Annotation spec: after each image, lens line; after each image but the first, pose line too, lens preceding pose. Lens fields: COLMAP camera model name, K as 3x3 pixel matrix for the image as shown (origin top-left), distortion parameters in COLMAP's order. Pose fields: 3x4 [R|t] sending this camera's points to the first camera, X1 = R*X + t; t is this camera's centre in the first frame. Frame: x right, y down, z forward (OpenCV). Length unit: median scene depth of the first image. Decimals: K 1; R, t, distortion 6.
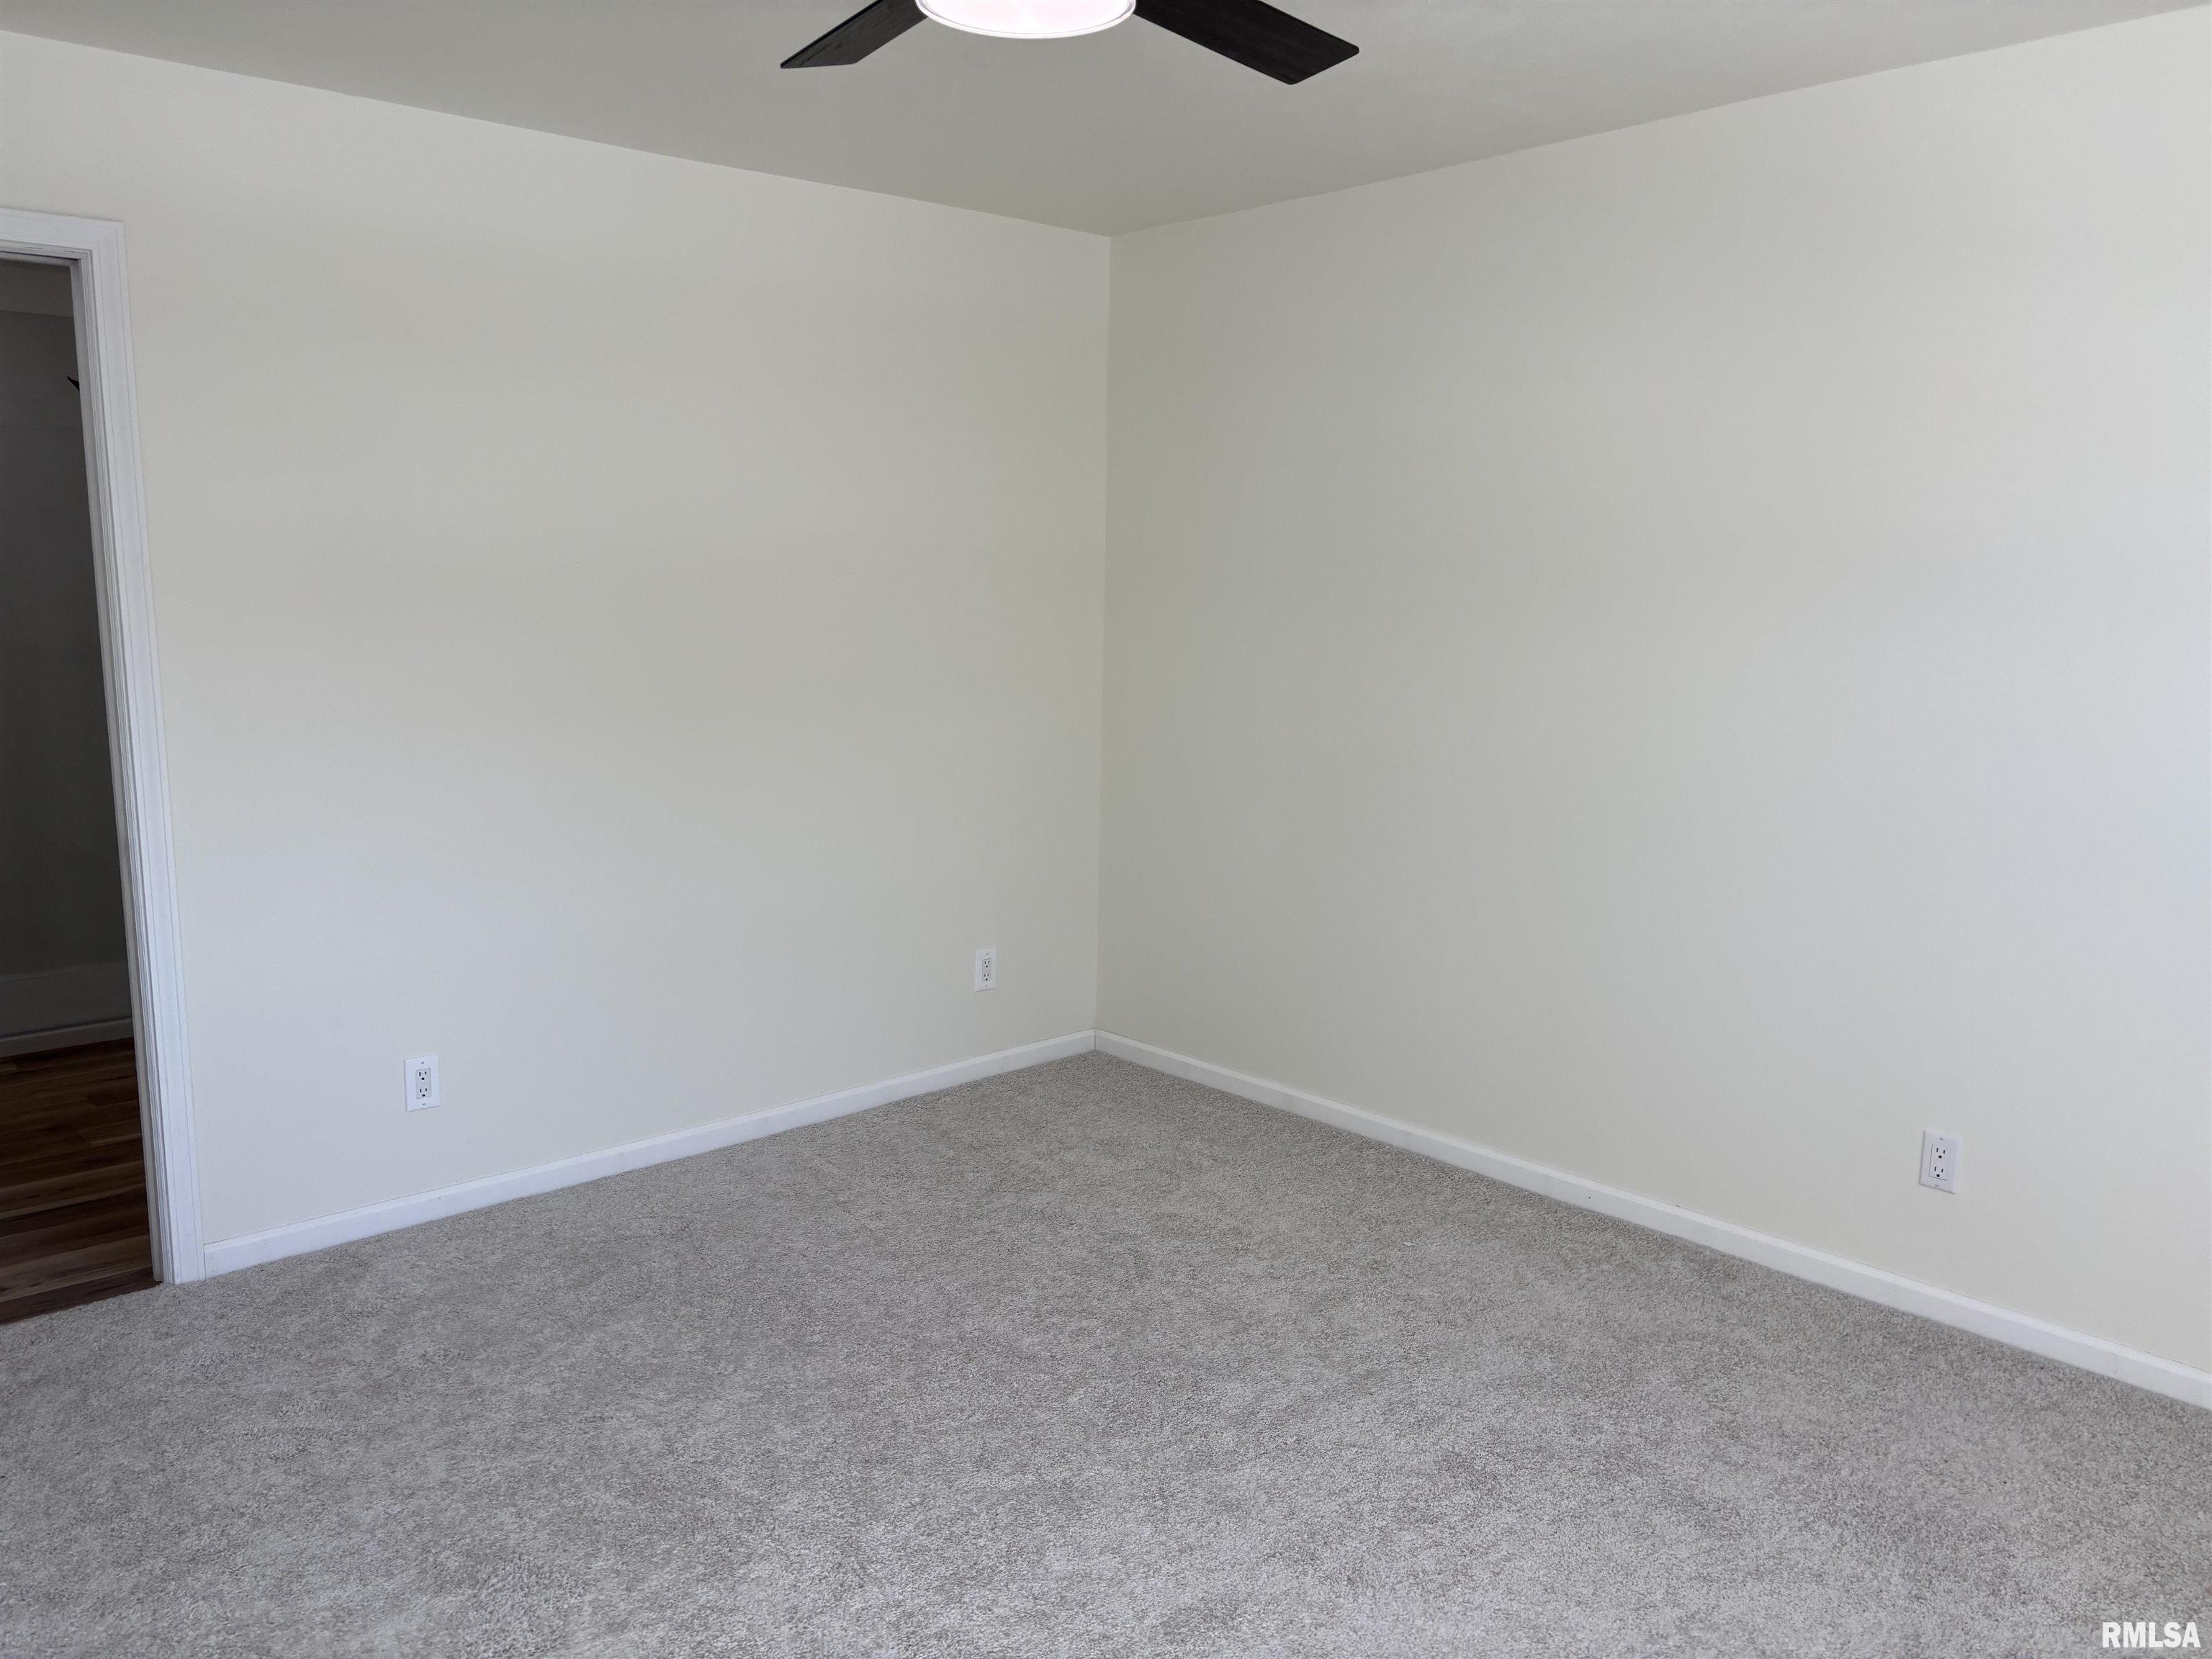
lens RADIAL K [[1680.2, 0, 1085.3], [0, 1680.2, 829.3], [0, 0, 1]] dist [0.045638, -0.039842]
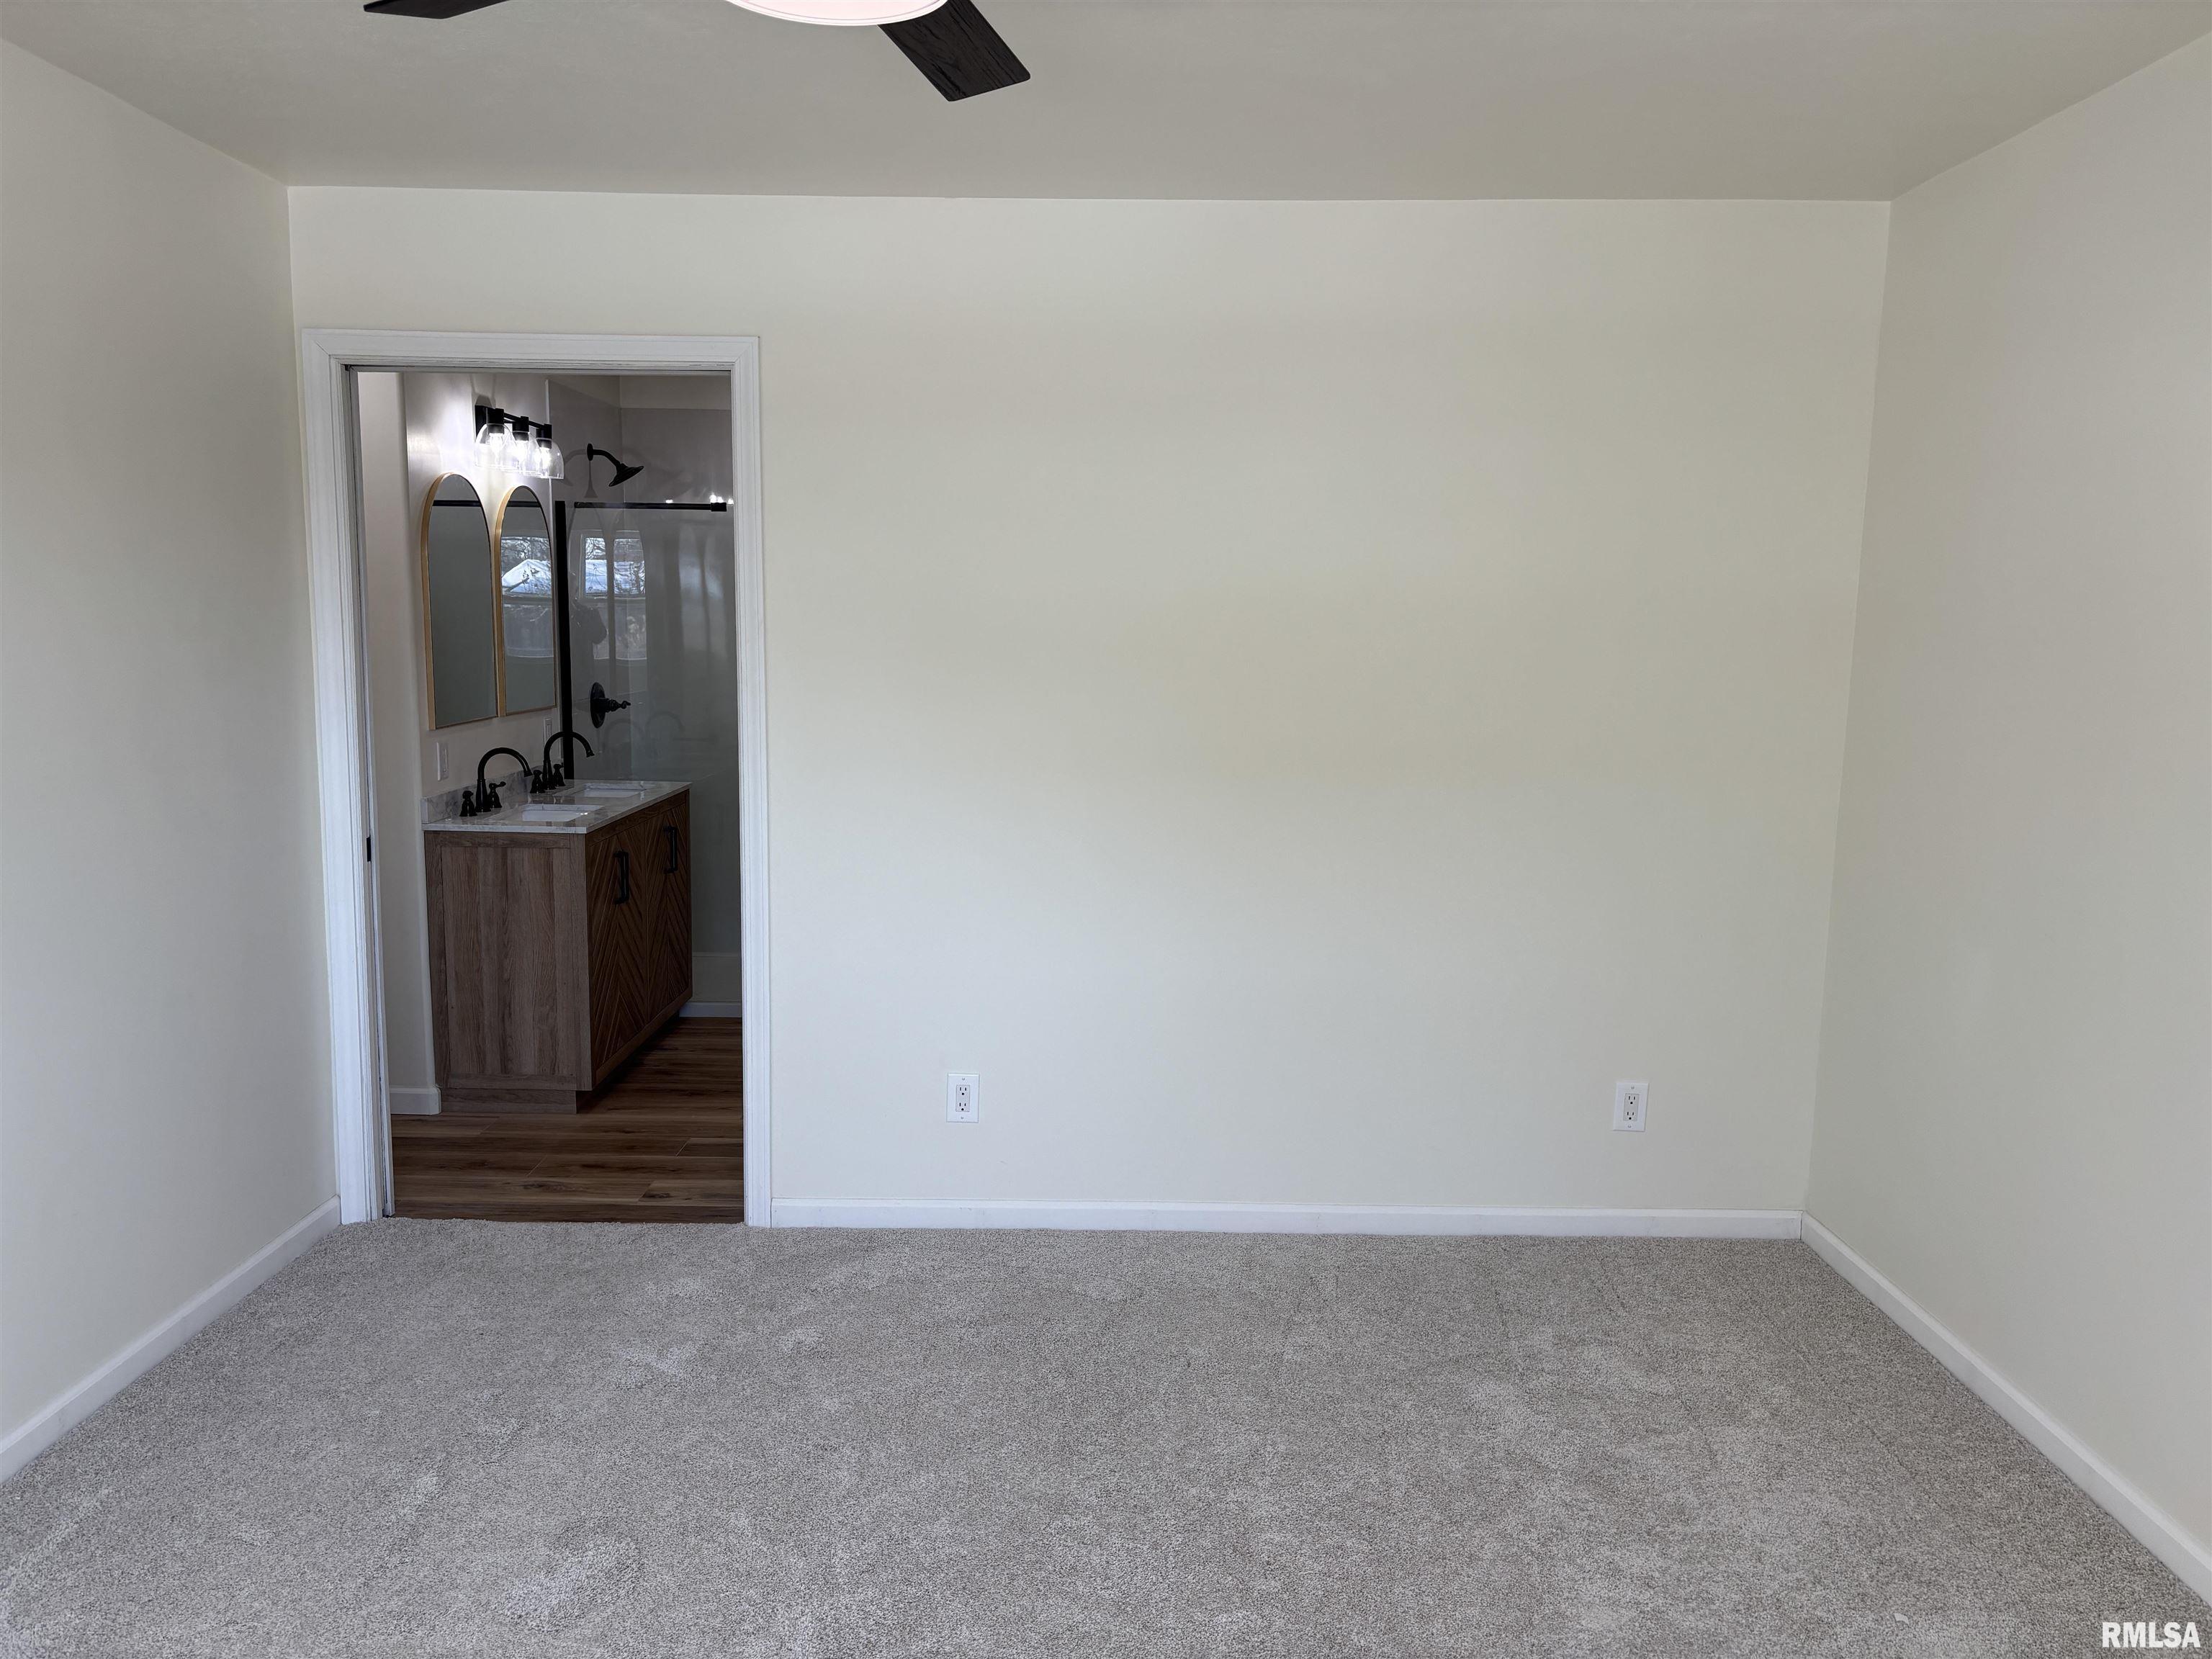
lens RADIAL K [[1680.2, 0, 1097.1], [0, 1680.2, 813.1], [0, 0, 1]] dist [0.045638, -0.039842]
pose [[0.738842, 0.077065, -0.669457, 0.364768], [-0.110232, 0.993880, -0.007245, -0.030586], [0.664802, 0.079148, 0.742815, 0.247106]]
